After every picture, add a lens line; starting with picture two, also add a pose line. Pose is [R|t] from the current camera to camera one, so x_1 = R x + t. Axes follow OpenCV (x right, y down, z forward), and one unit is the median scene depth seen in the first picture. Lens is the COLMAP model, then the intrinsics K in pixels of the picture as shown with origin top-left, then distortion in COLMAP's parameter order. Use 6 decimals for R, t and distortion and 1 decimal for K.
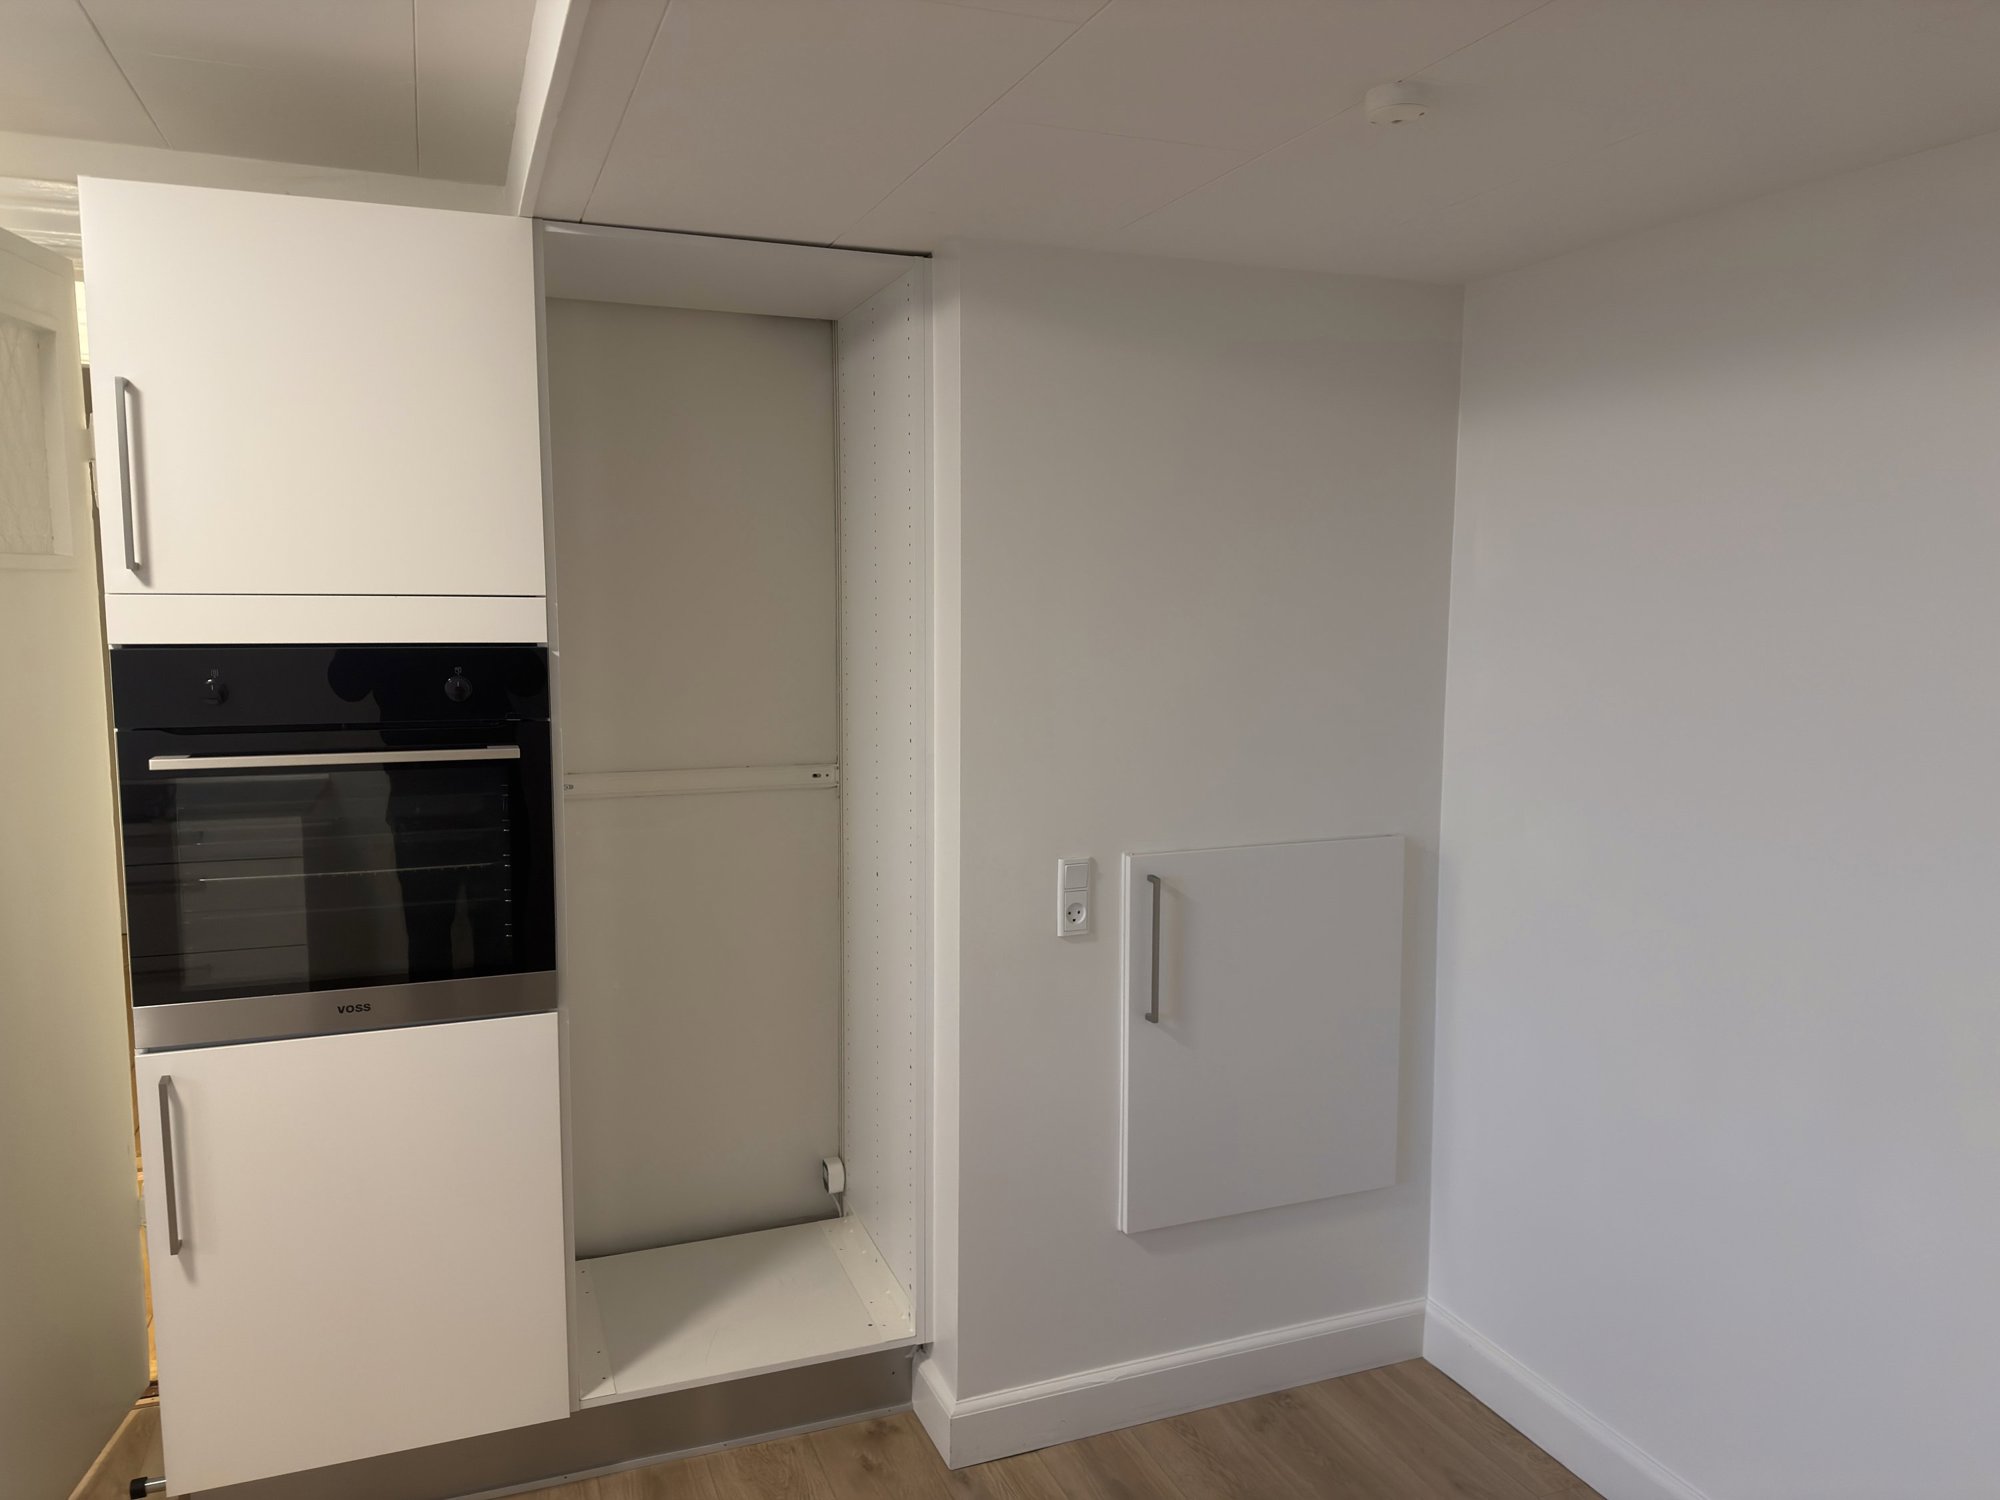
lens RADIAL K [[1398.2, 0, 1005.8], [0, 1398.2, 747.7], [0, 0, 1]] dist [0.048380, -0.007814]
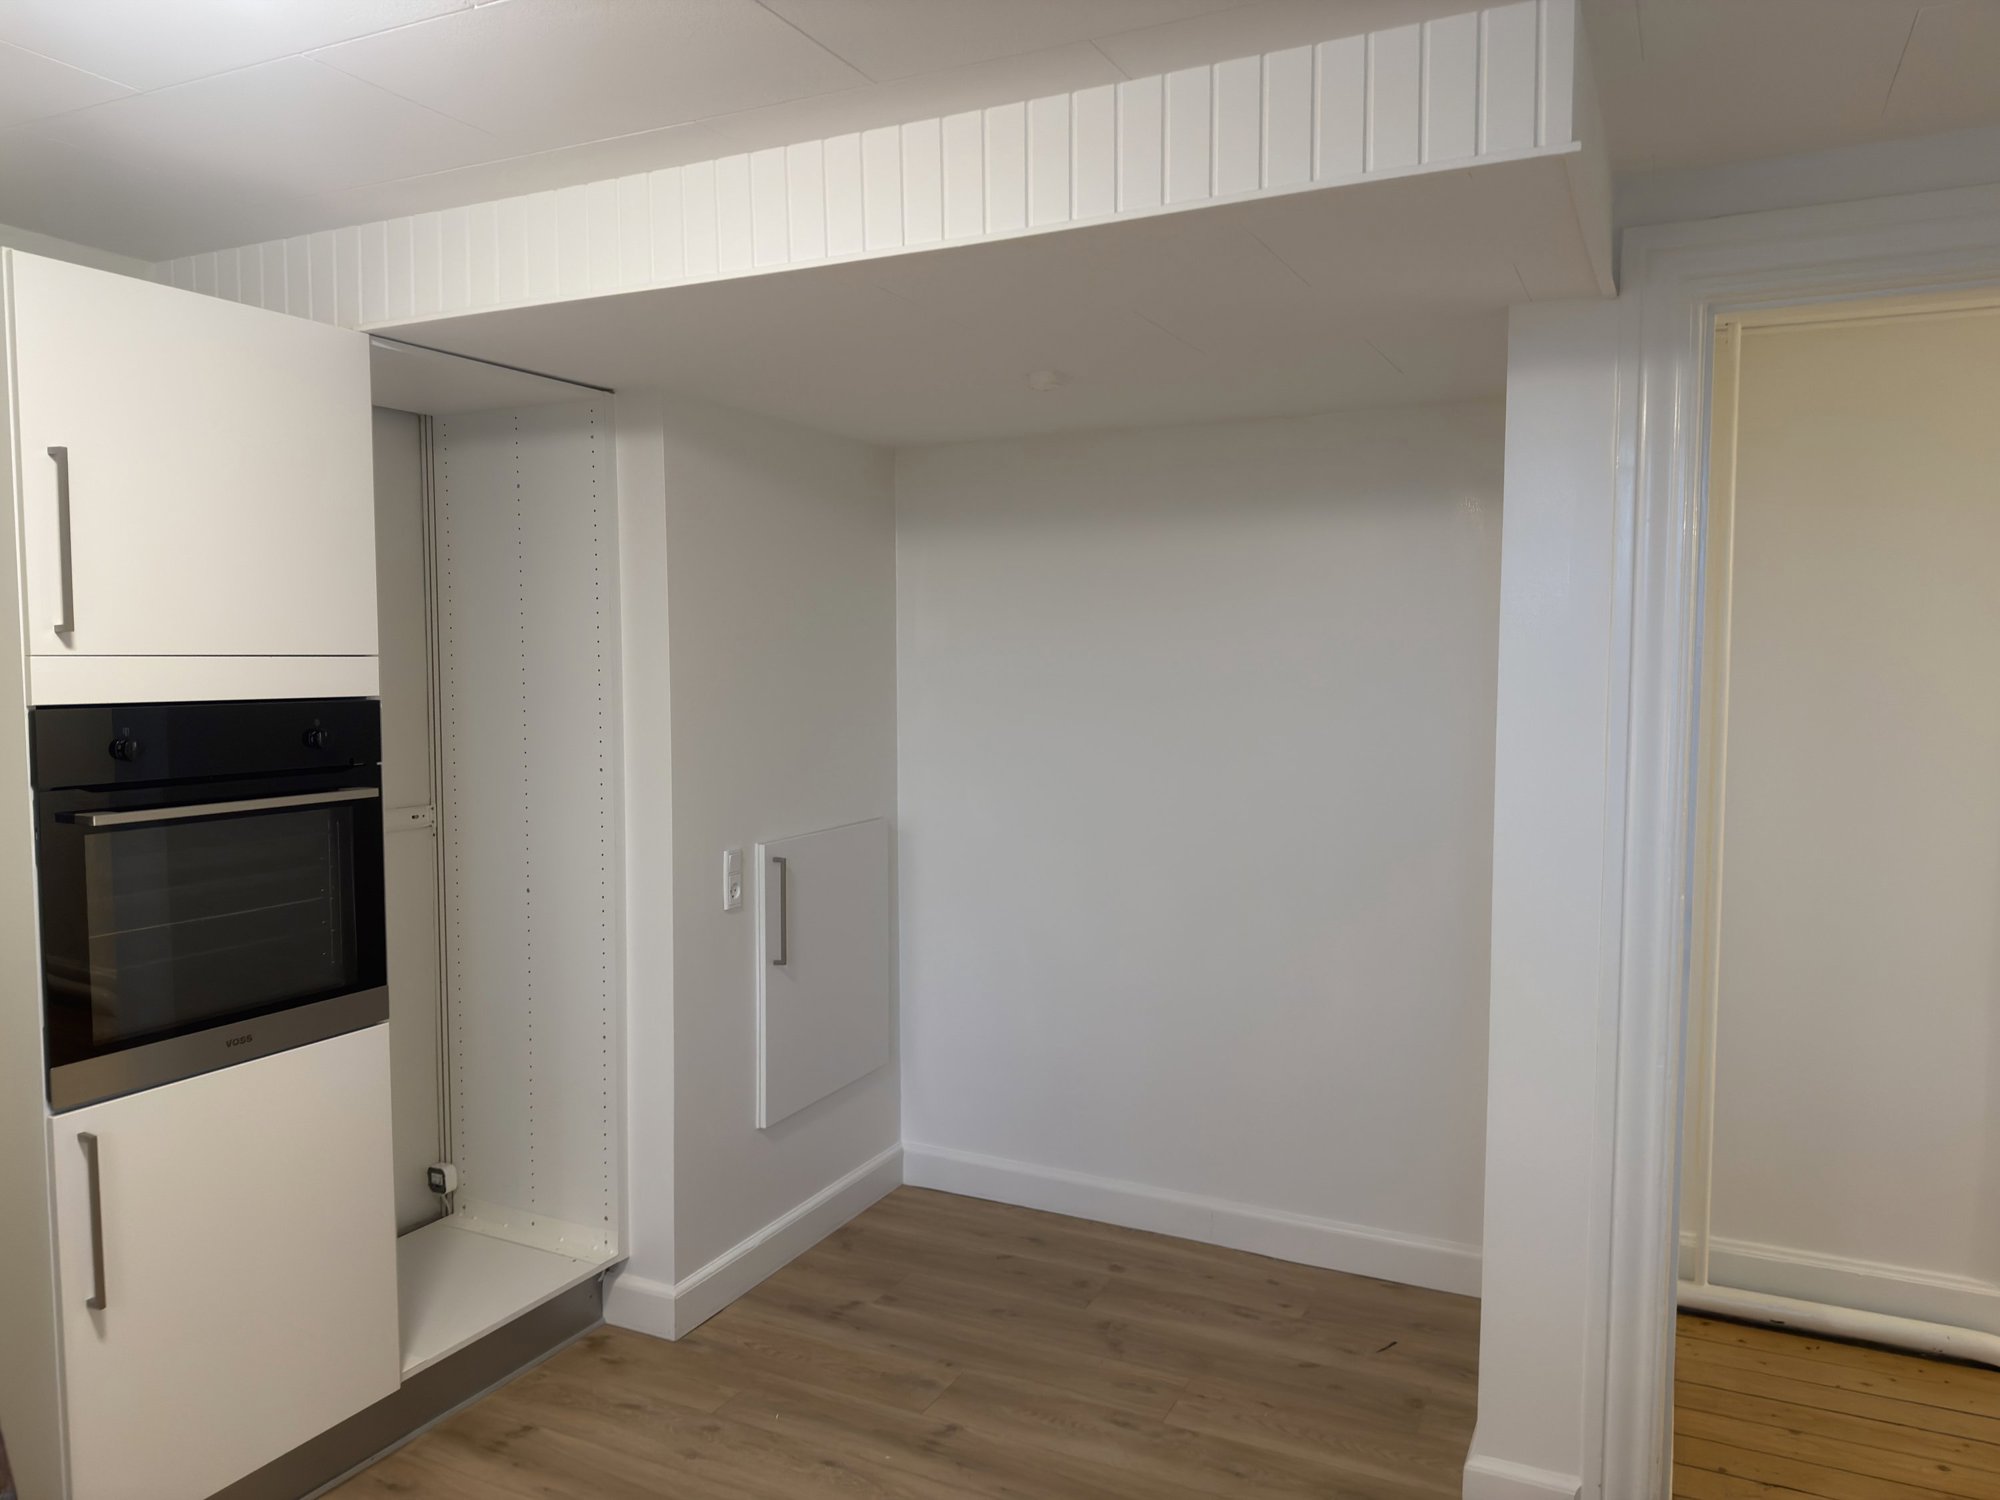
lens RADIAL K [[1398.2, 0, 992.9], [0, 1398.2, 750.6], [0, 0, 1]] dist [0.048380, -0.007814]
pose [[0.741984, -0.050434, 0.668518, -0.655522], [0.078026, 0.996886, -0.011394, 0.019335], [-0.665861, 0.060616, 0.743609, -0.166608]]
